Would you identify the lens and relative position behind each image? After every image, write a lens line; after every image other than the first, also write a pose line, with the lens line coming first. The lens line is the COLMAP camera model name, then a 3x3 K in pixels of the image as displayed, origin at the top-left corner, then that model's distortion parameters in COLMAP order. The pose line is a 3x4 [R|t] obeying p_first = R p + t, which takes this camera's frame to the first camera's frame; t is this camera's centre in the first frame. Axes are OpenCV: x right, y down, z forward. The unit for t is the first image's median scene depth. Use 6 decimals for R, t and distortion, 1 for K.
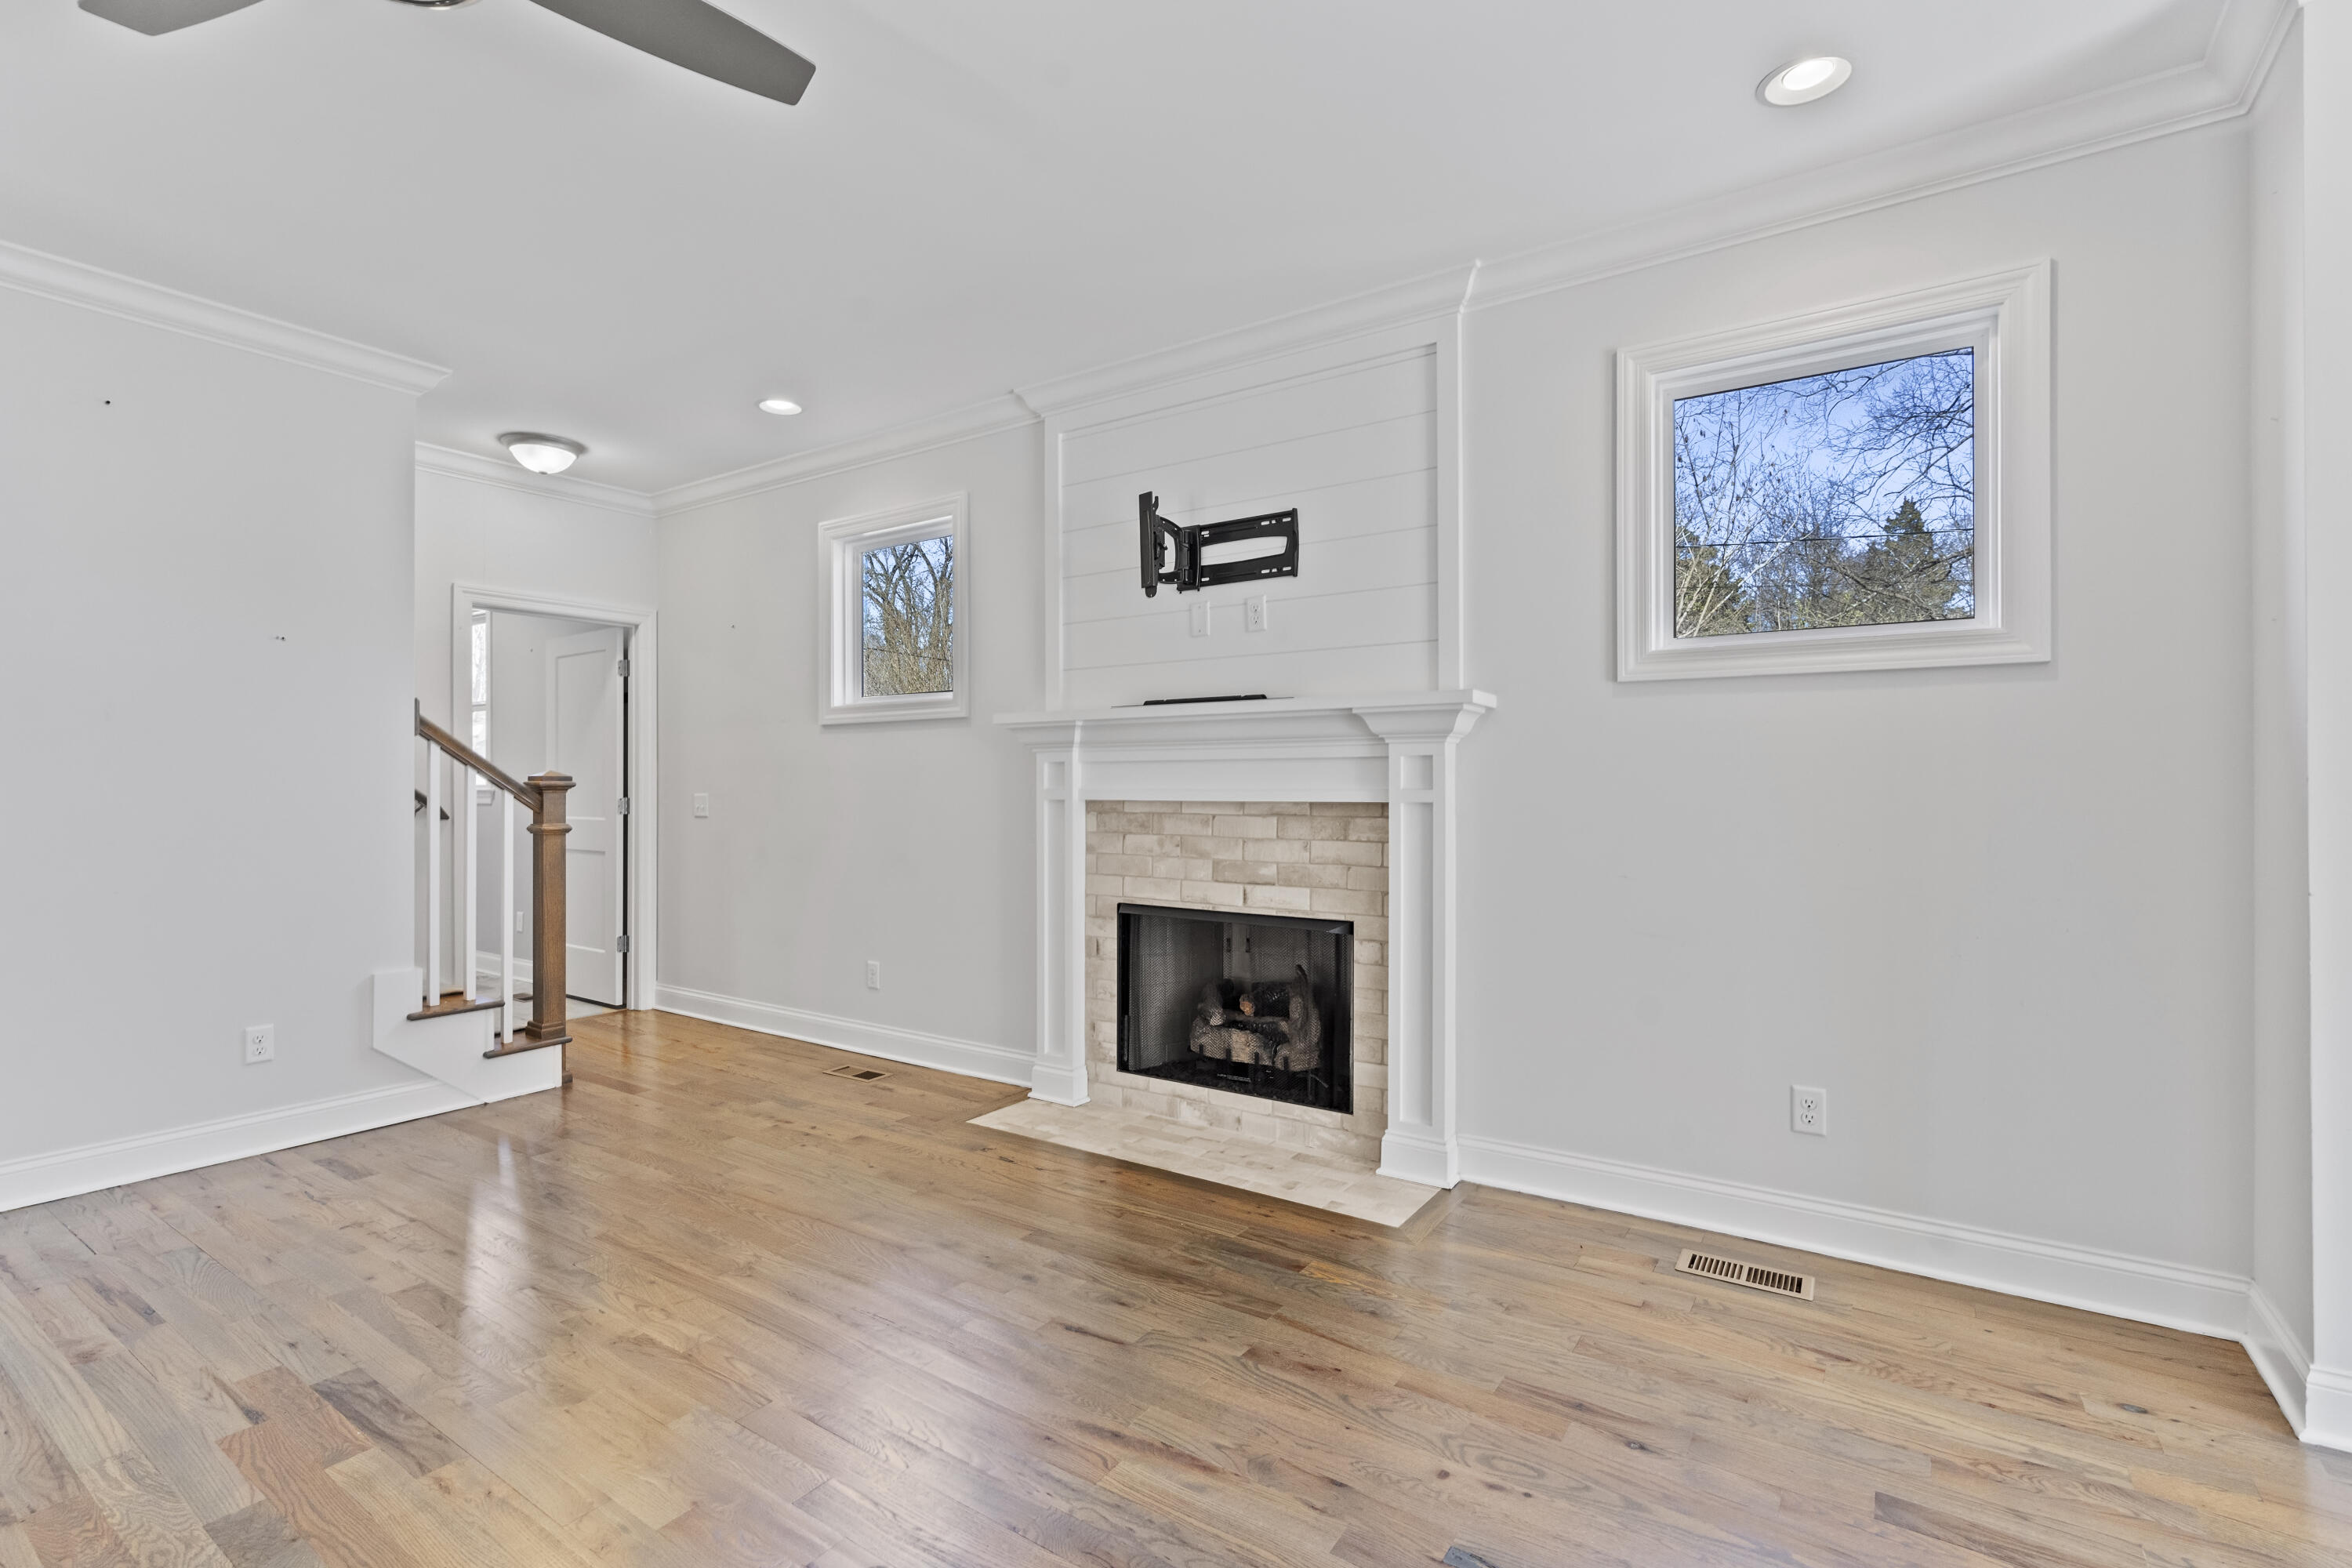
lens RADIAL K [[1077.4, 0, 1155.0], [0, 1077.4, 782.0], [0, 0, 1]] dist [-0.001721, 0.000136]
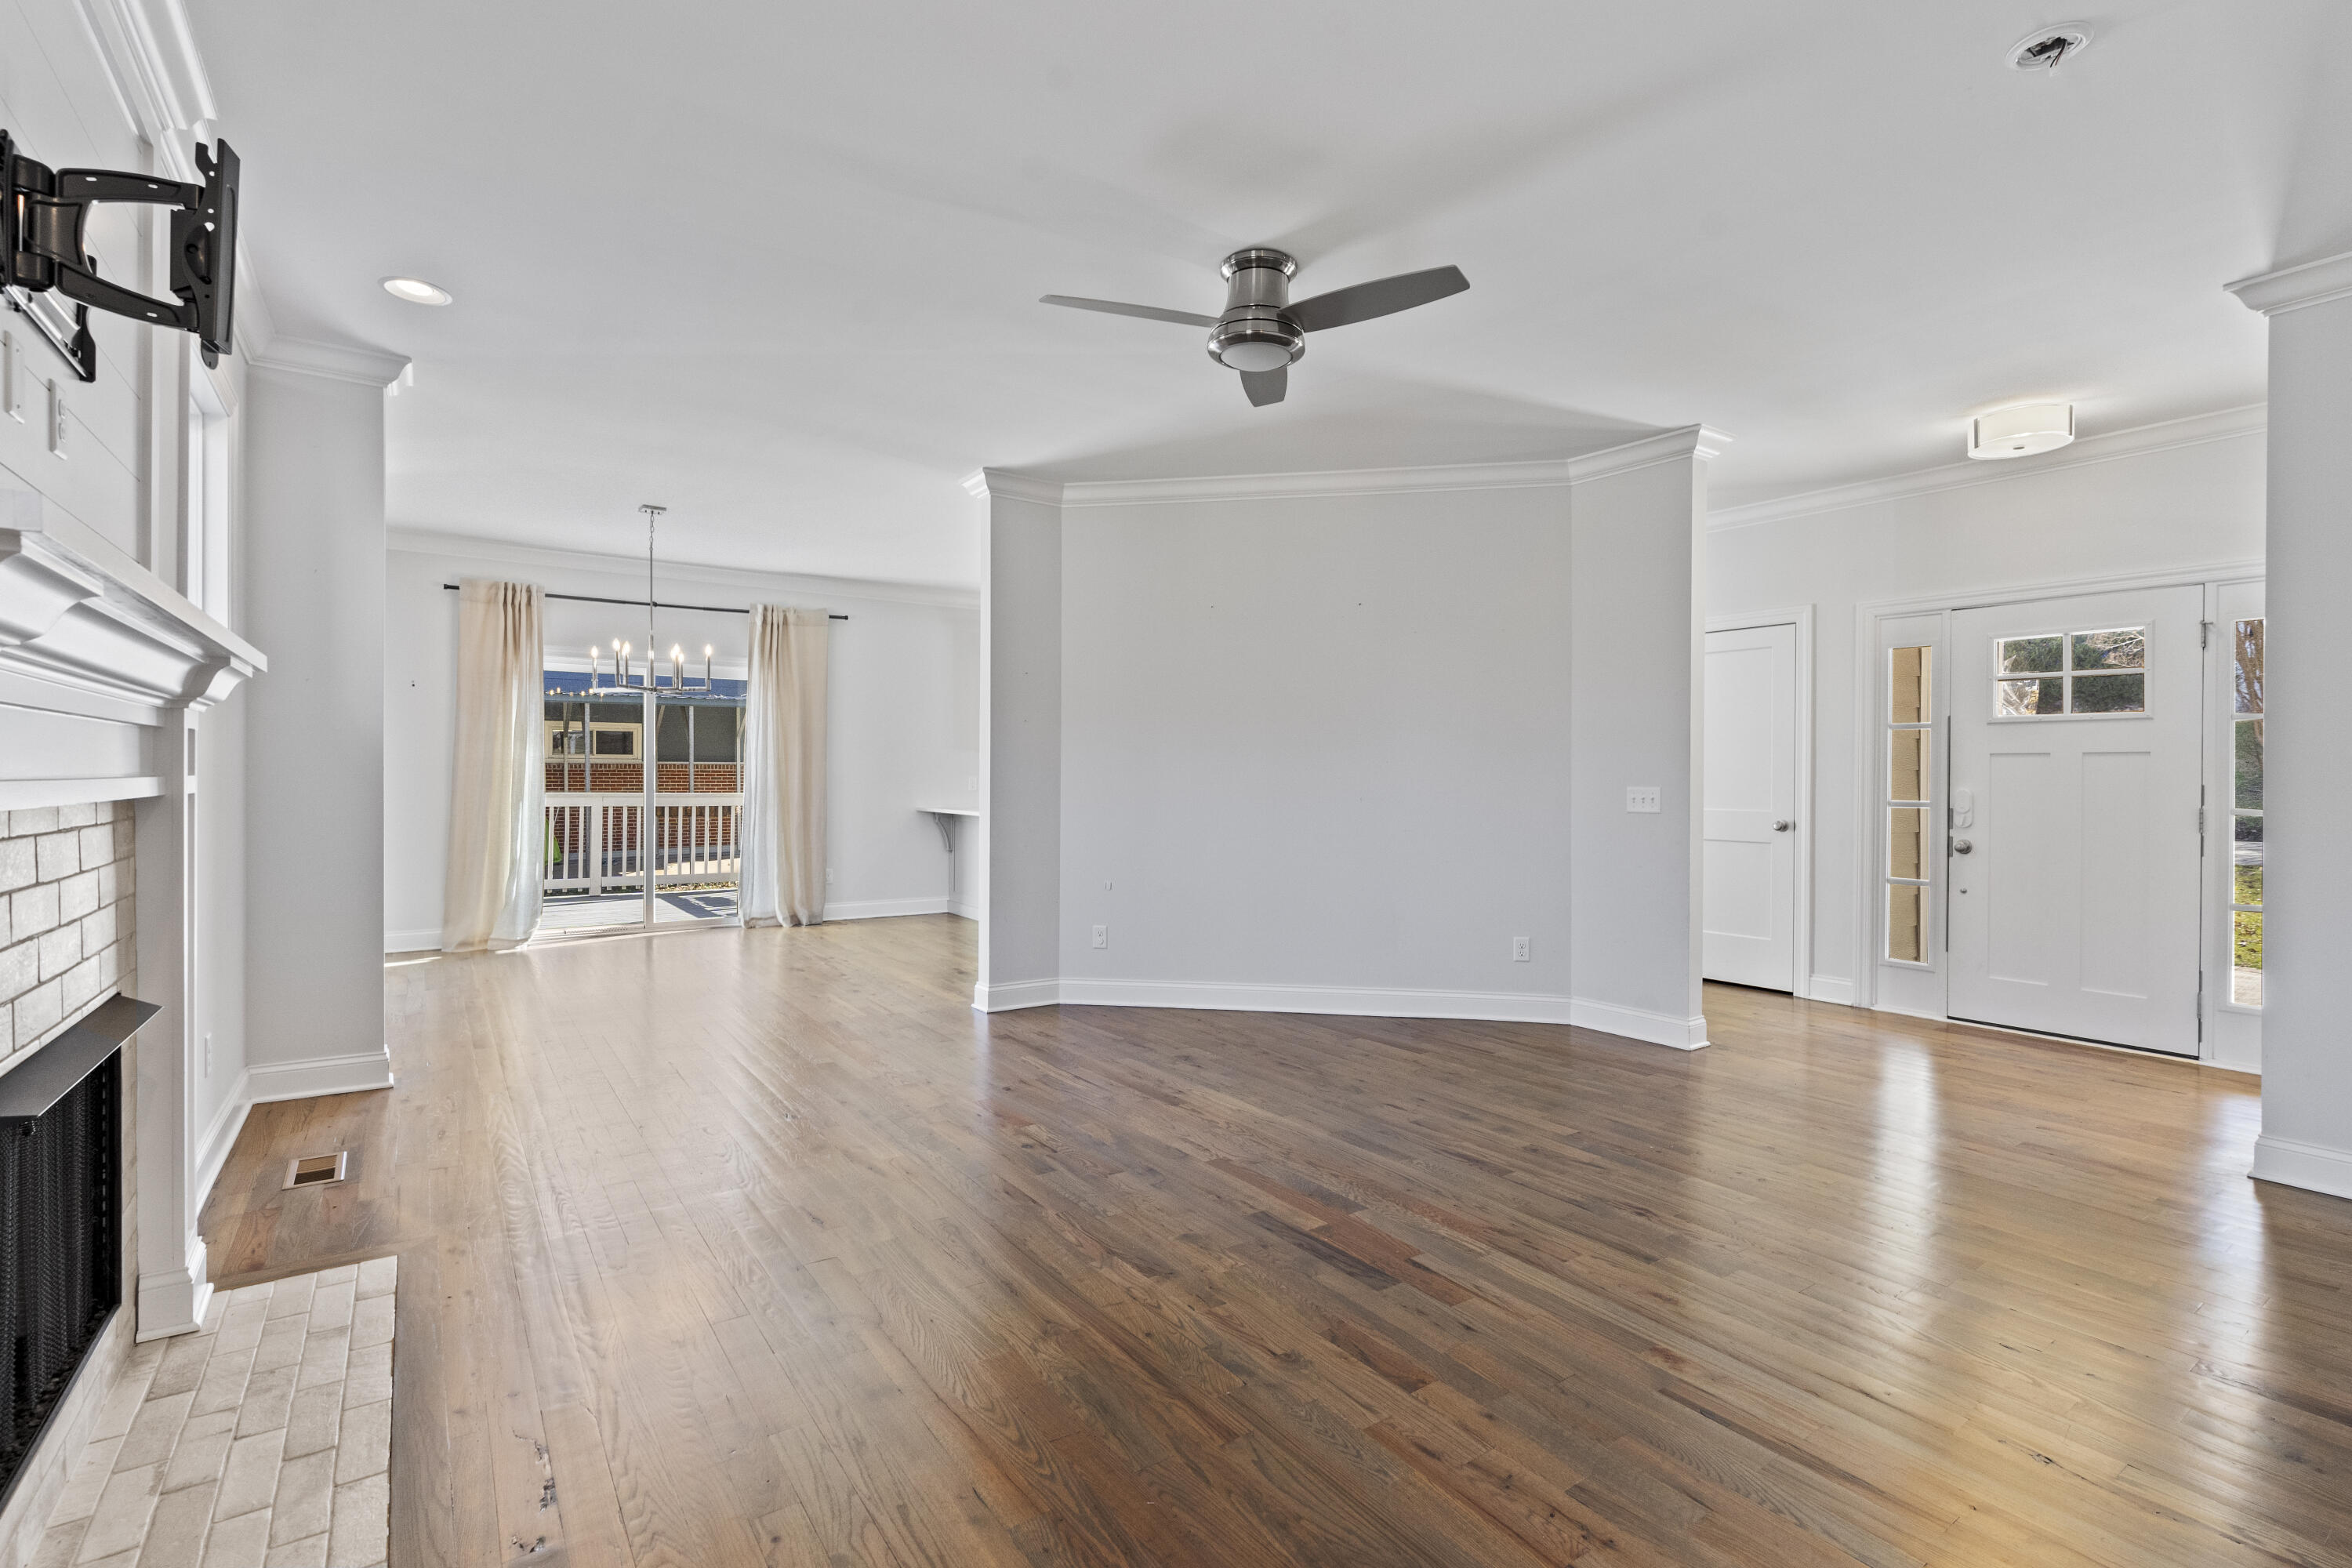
lens RADIAL K [[1067.9, 0, 1159.7], [0, 1067.9, 776.7], [0, 0, 1]] dist [-0.004416, 0.000478]
pose [[-0.936592, -0.006304, 0.350366, -0.557020], [-0.008058, 0.999961, -0.003549, 0.004649], [-0.350330, -0.006147, -0.936606, 1.300914]]
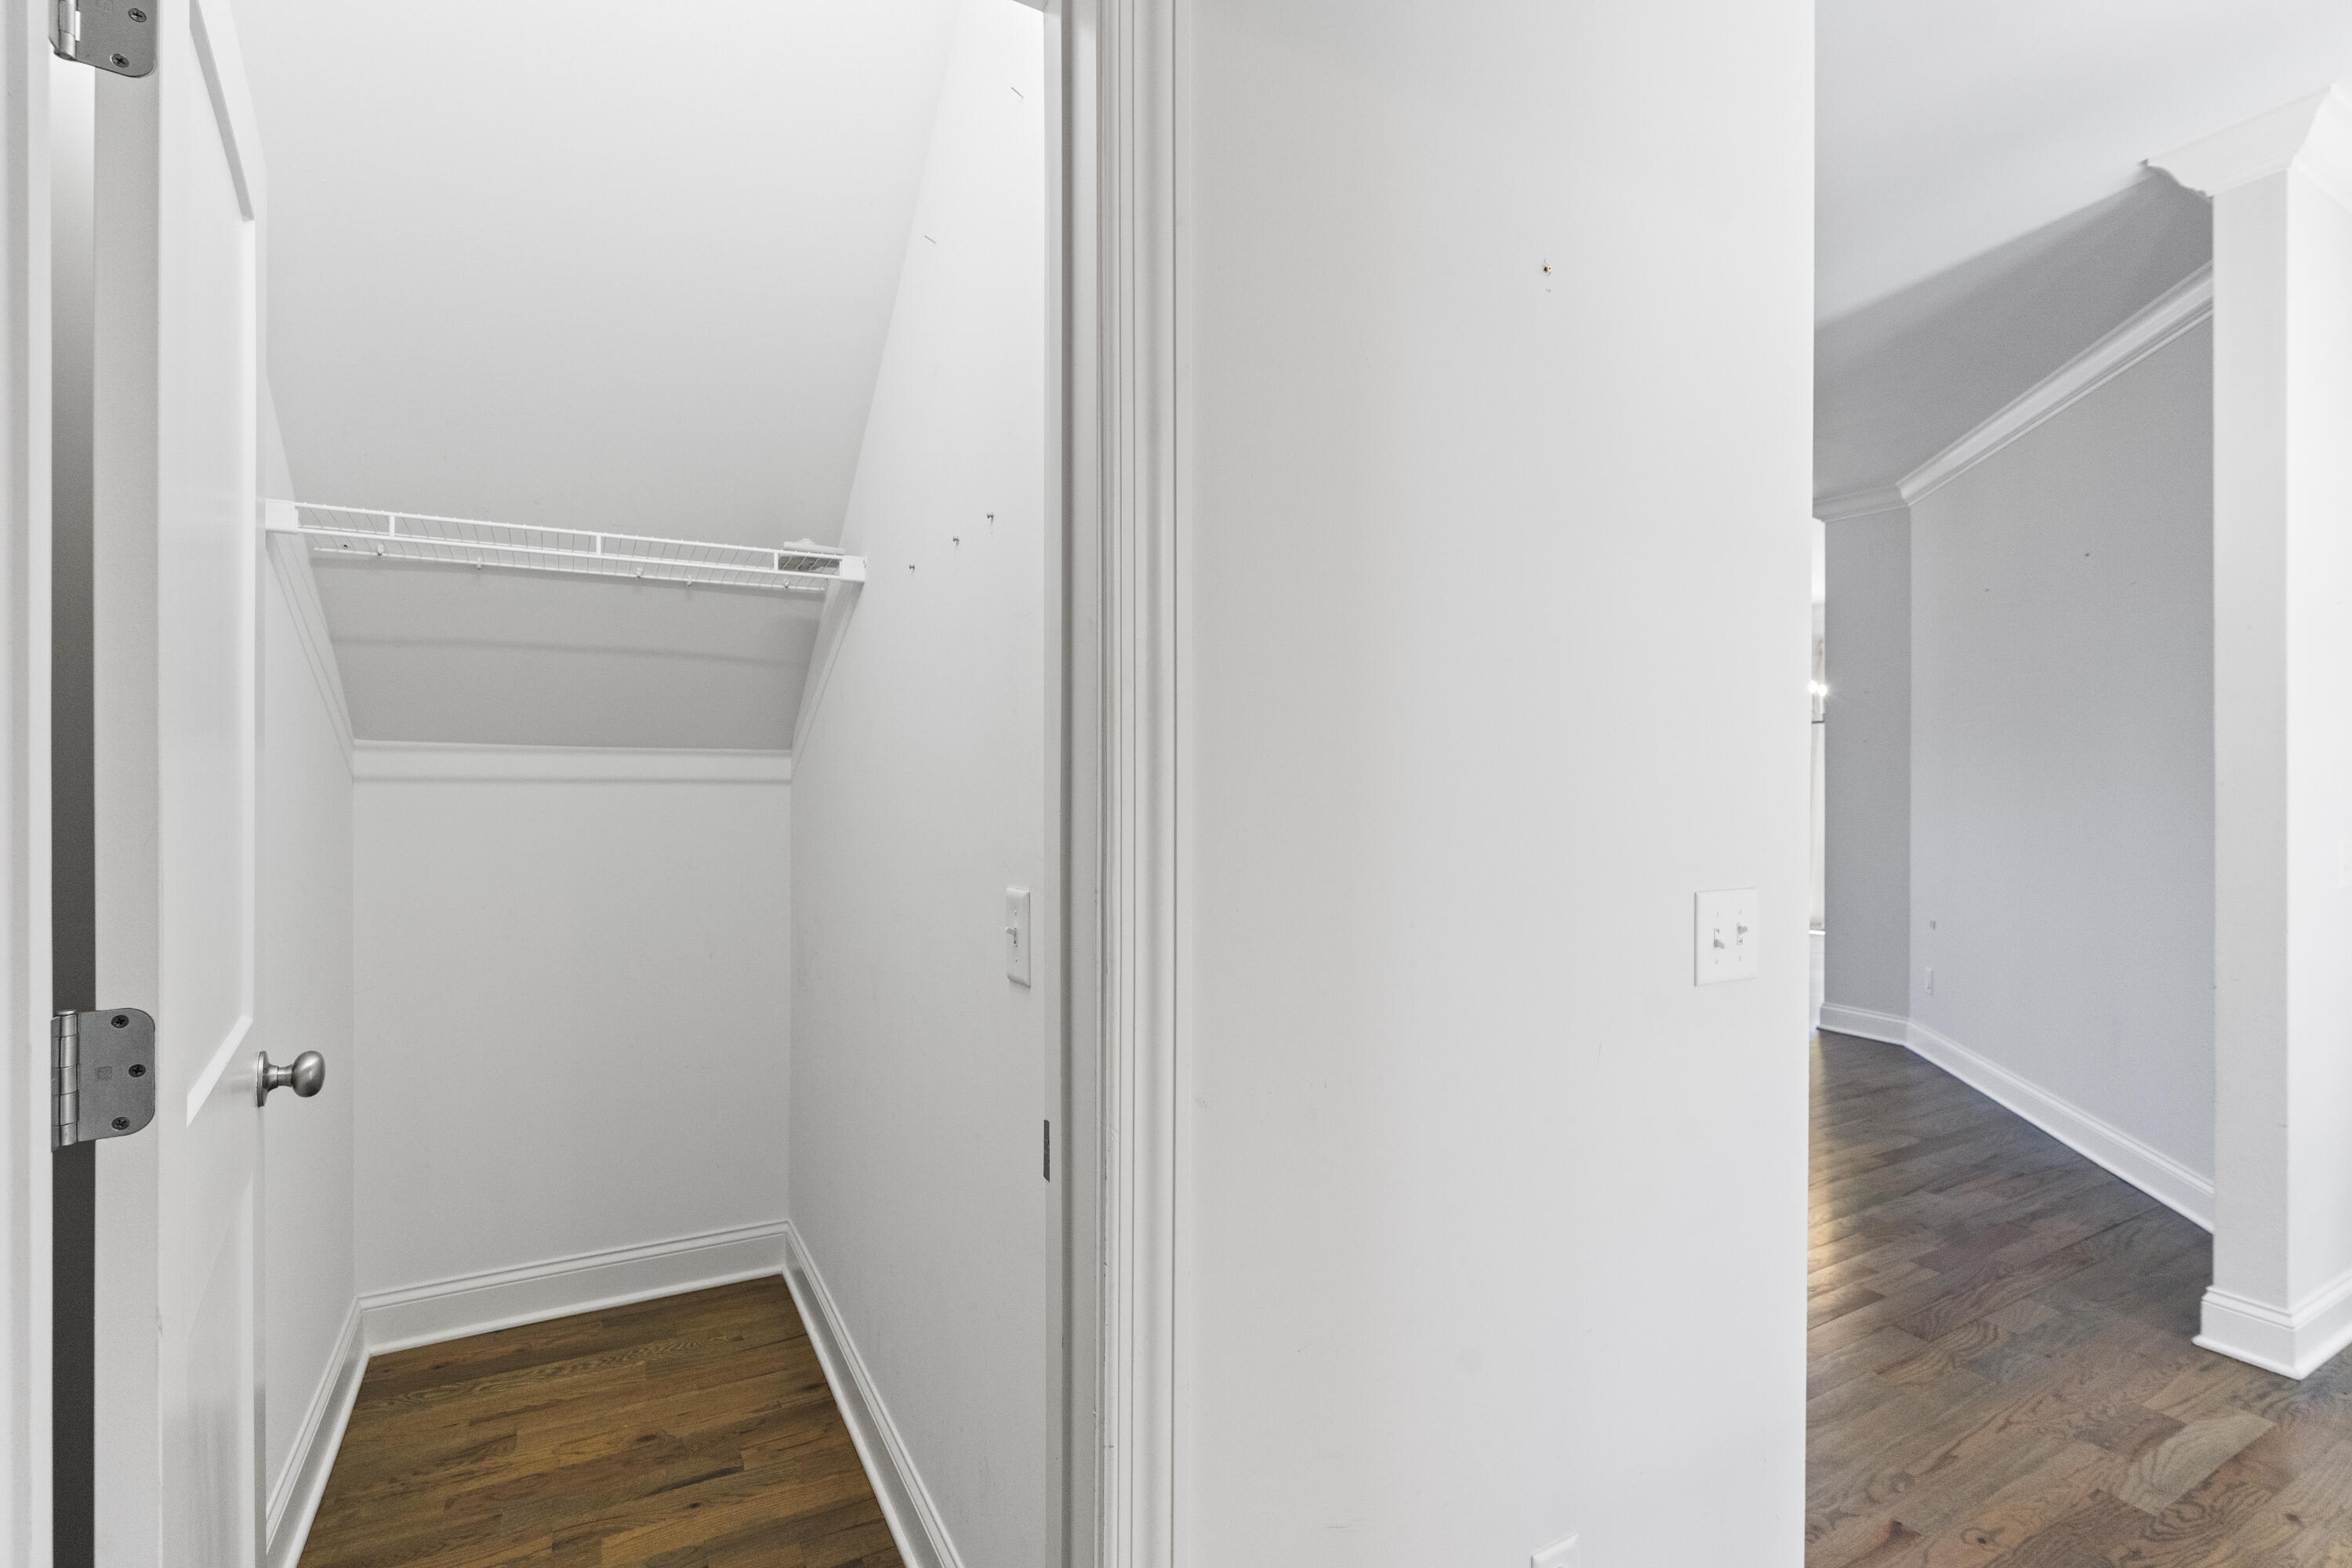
lens RADIAL K [[1067.9, 0, 1159.7], [0, 1067.9, 776.7], [0, 0, 1]] dist [-0.004416, 0.000478]
pose [[0.449030, -0.000841, 0.893516, -1.607915], [-0.006909, 0.999966, 0.004413, -0.029828], [-0.893490, -0.008155, 0.449009, 0.140733]]
